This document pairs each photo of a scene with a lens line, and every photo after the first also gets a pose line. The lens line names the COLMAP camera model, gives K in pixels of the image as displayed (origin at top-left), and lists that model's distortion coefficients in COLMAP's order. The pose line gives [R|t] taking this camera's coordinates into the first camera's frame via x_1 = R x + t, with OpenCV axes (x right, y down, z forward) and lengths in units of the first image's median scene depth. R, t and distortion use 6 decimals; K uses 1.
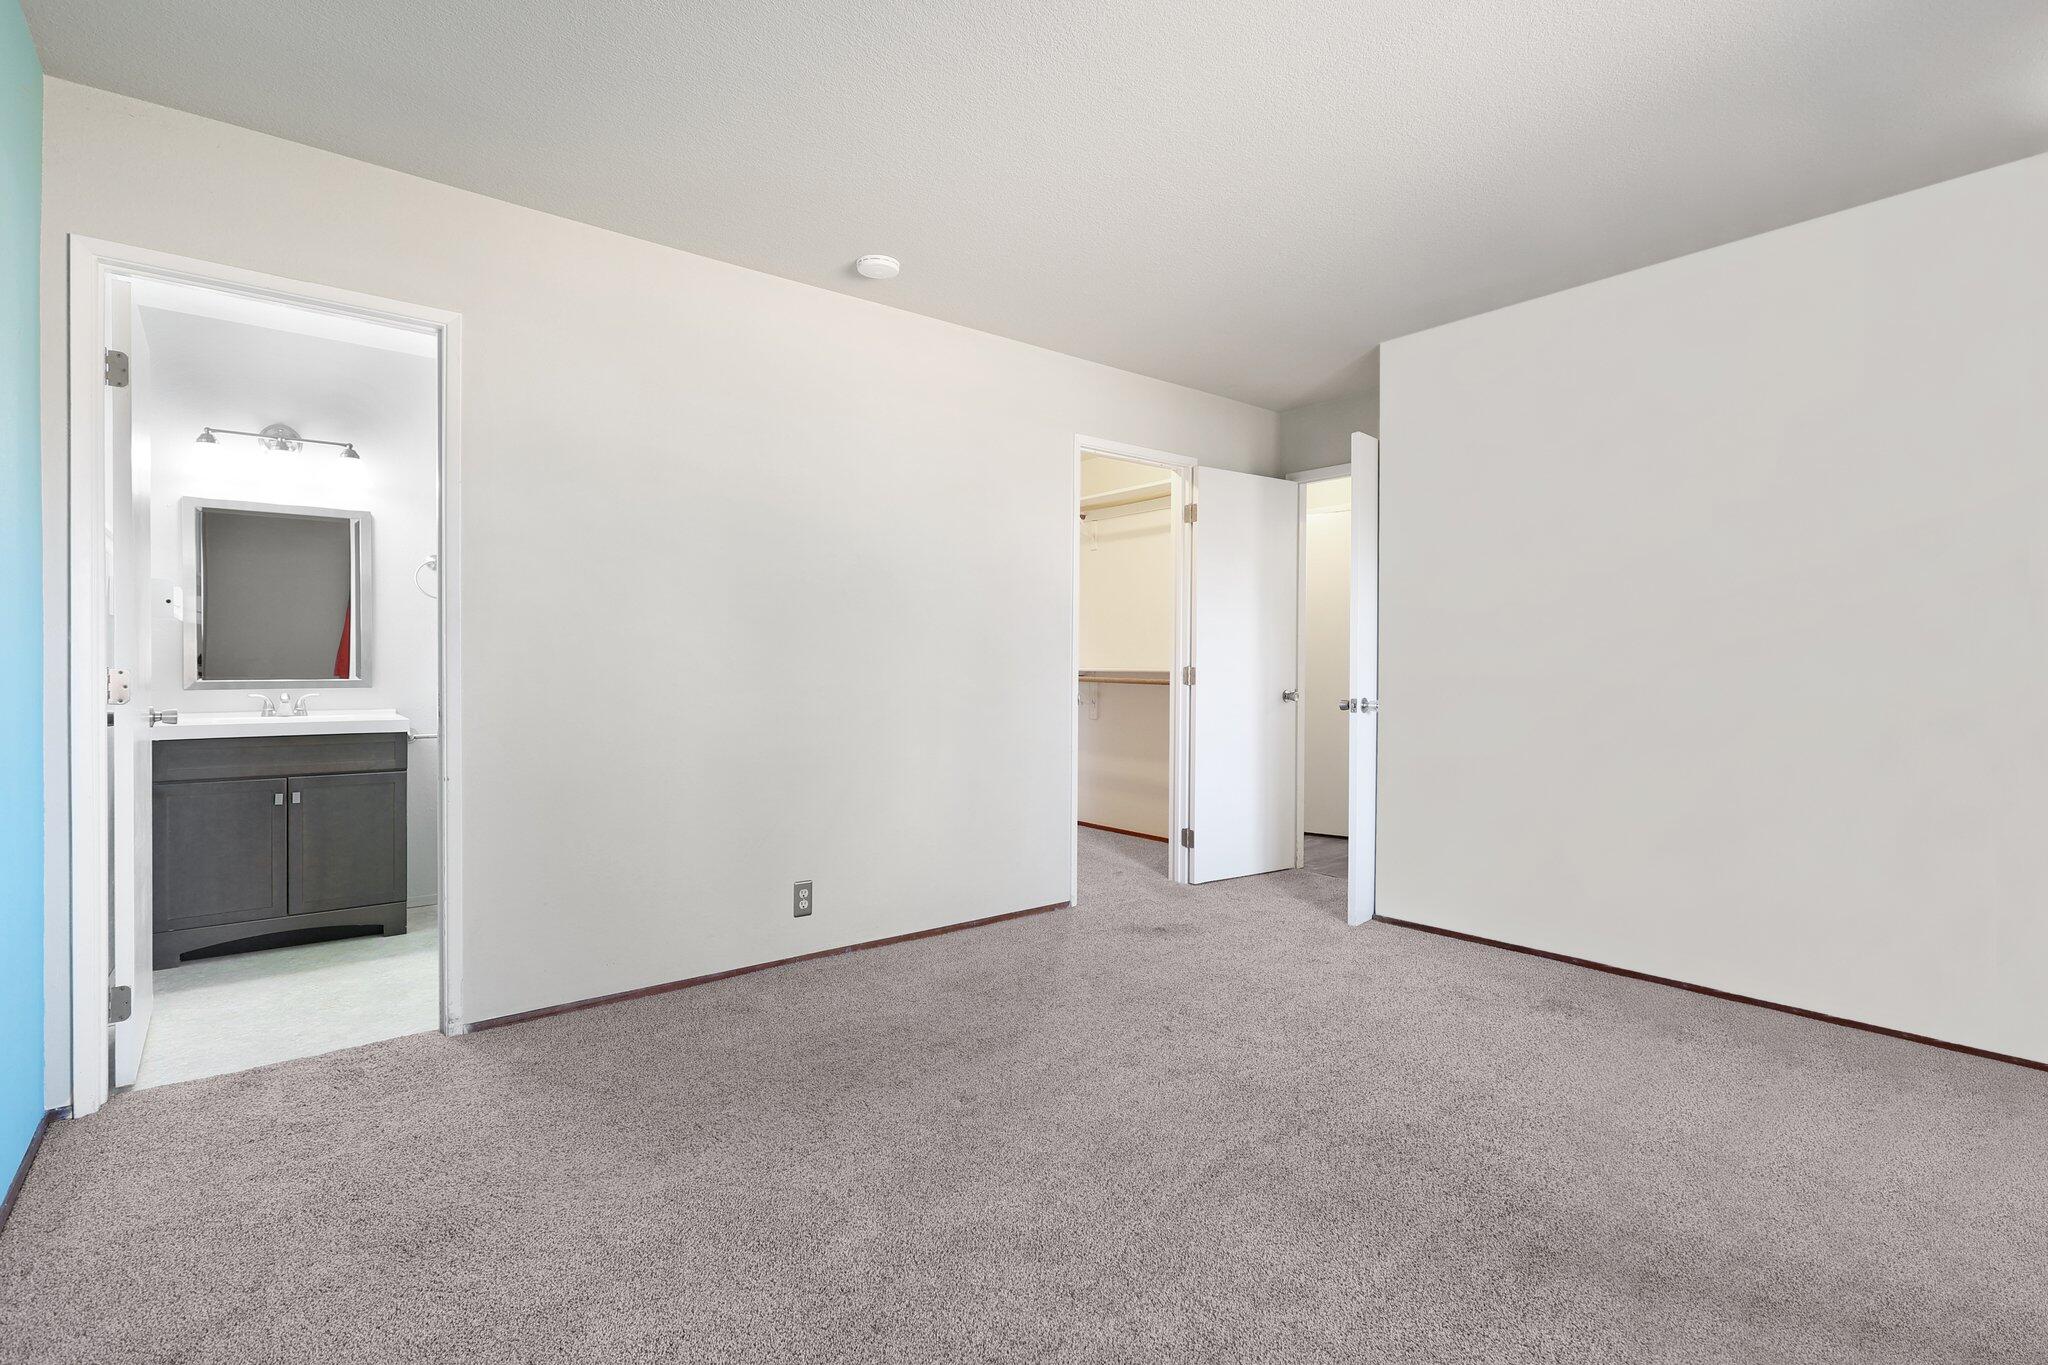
lens RADIAL K [[968.9, 0, 1016.4], [0, 968.9, 675.2], [0, 0, 1]] dist [-0.003221, -0.000434]
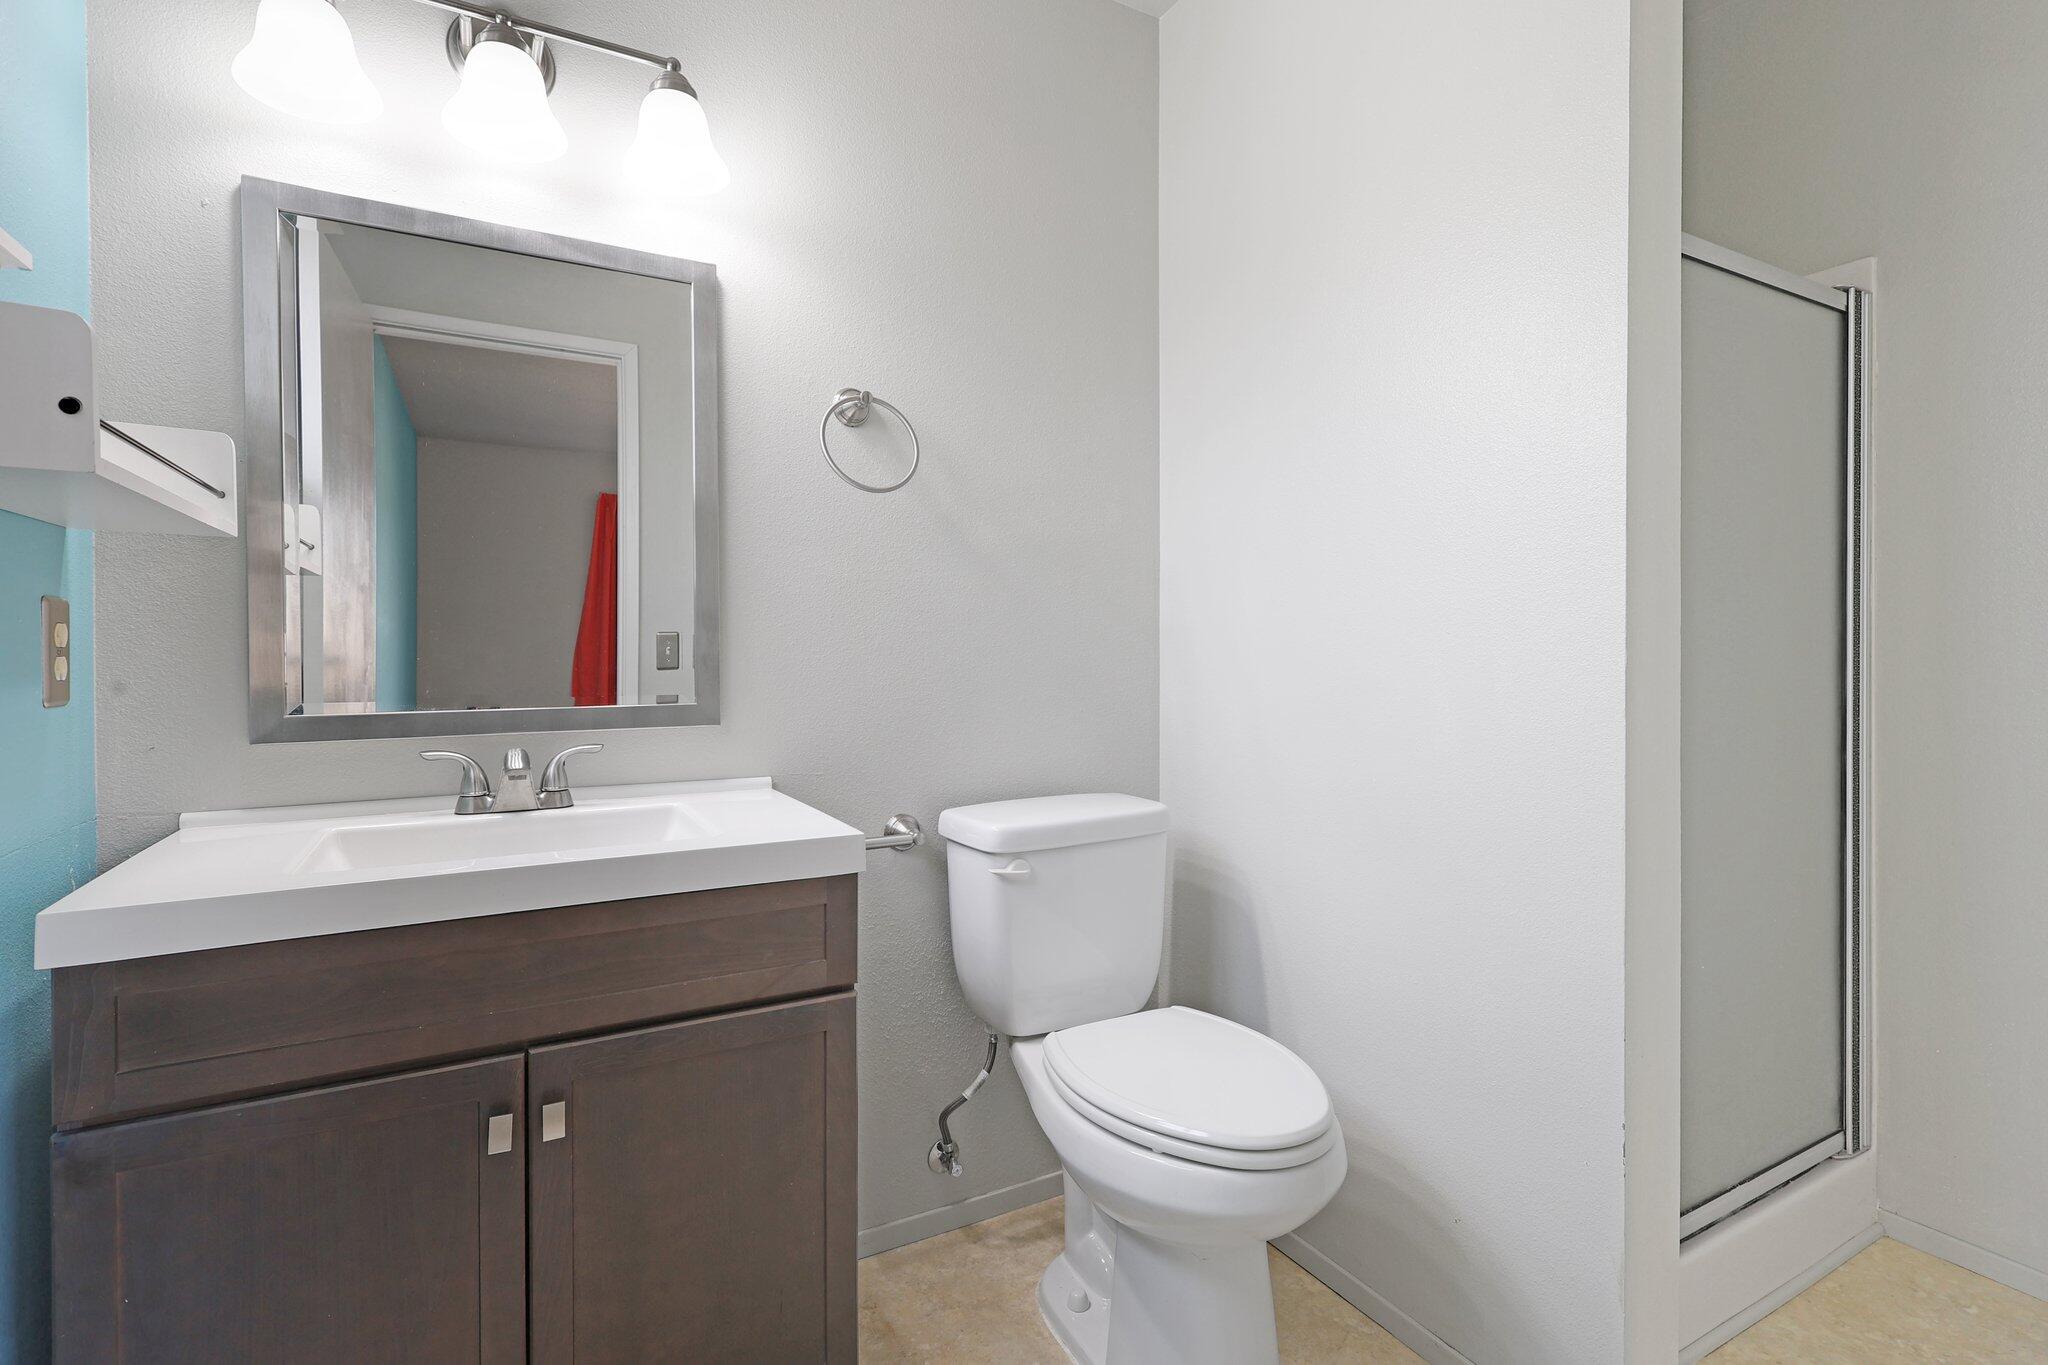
lens RADIAL K [[968.9, 0, 1030.3], [0, 968.9, 675.3], [0, 0, 1]] dist [-0.003221, -0.000434]
pose [[0.987430, -0.006906, -0.157907, -0.520828], [0.006985, 0.999976, -0.000055, -0.006801], [0.157904, -0.001048, 0.987454, 0.688379]]
